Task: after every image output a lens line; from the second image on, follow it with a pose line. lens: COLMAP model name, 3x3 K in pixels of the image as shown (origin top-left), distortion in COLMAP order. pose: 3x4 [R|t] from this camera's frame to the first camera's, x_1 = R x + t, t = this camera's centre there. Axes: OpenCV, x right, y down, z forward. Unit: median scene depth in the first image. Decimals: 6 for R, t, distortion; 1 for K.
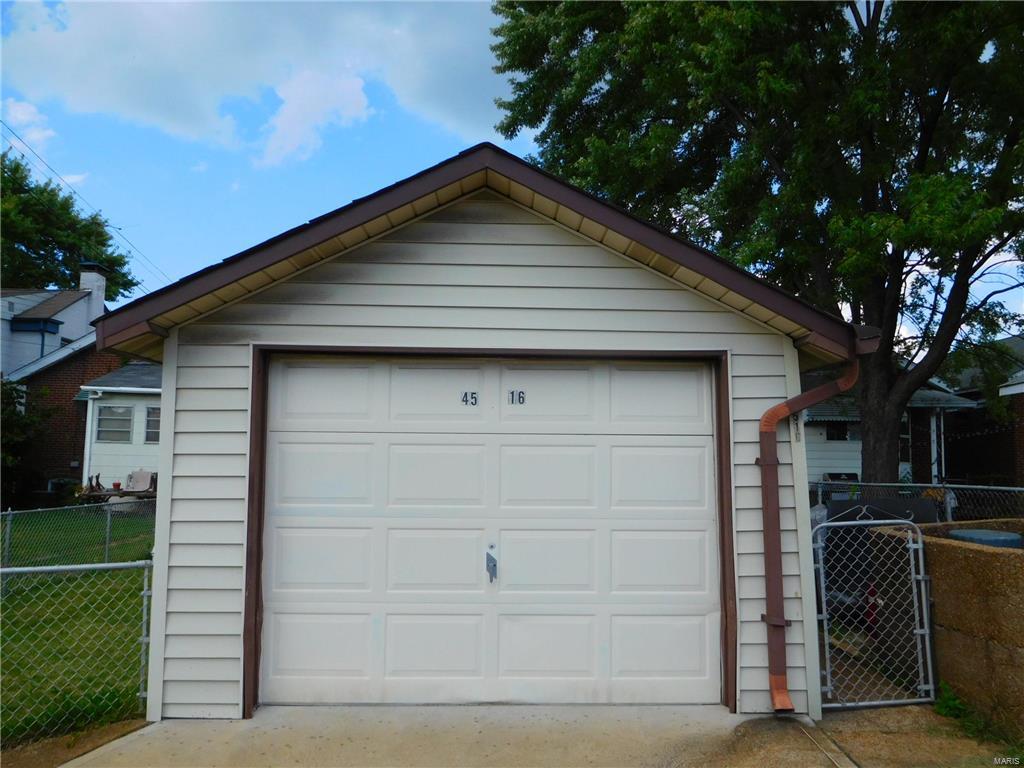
lens RADIAL K [[838.3, 0, 512.0], [0, 838.3, 384.0], [0, 0, 1]] dist [-0.032809, 0.015906]
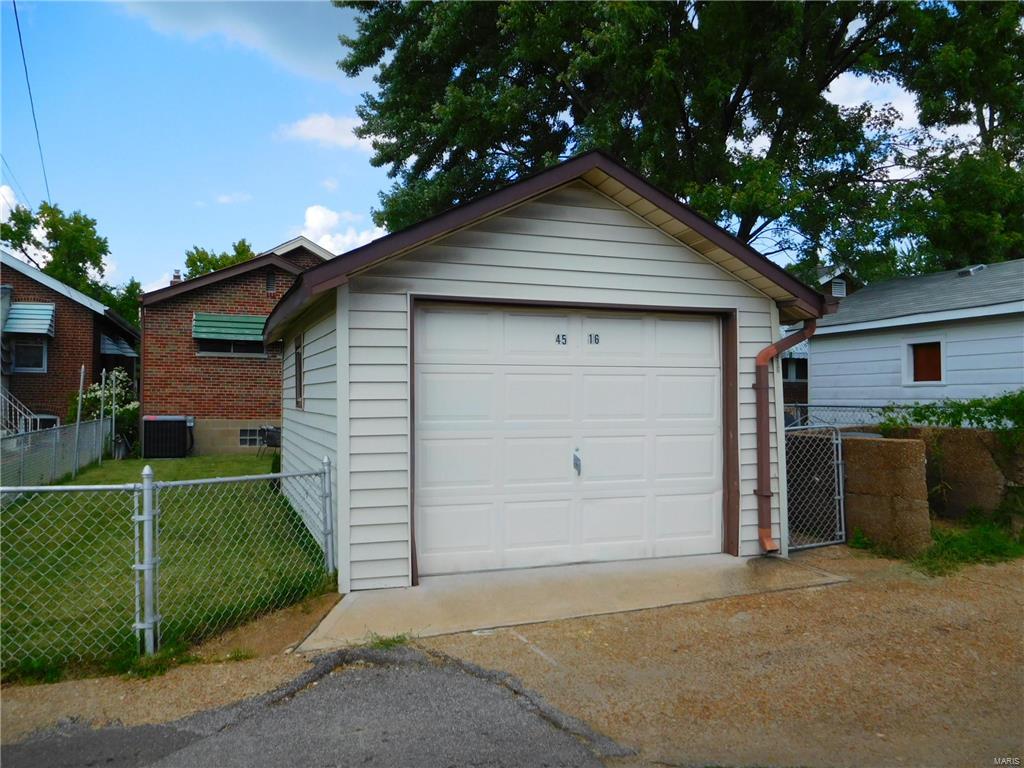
lens RADIAL K [[838.3, 0, 512.0], [0, 838.3, 384.0], [0, 0, 1]] dist [-0.032809, 0.015906]
pose [[0.948879, -0.002955, 0.315625, -0.555810], [-0.023515, 0.996515, 0.080025, -0.016951], [-0.314761, -0.083356, 0.945504, -0.237066]]
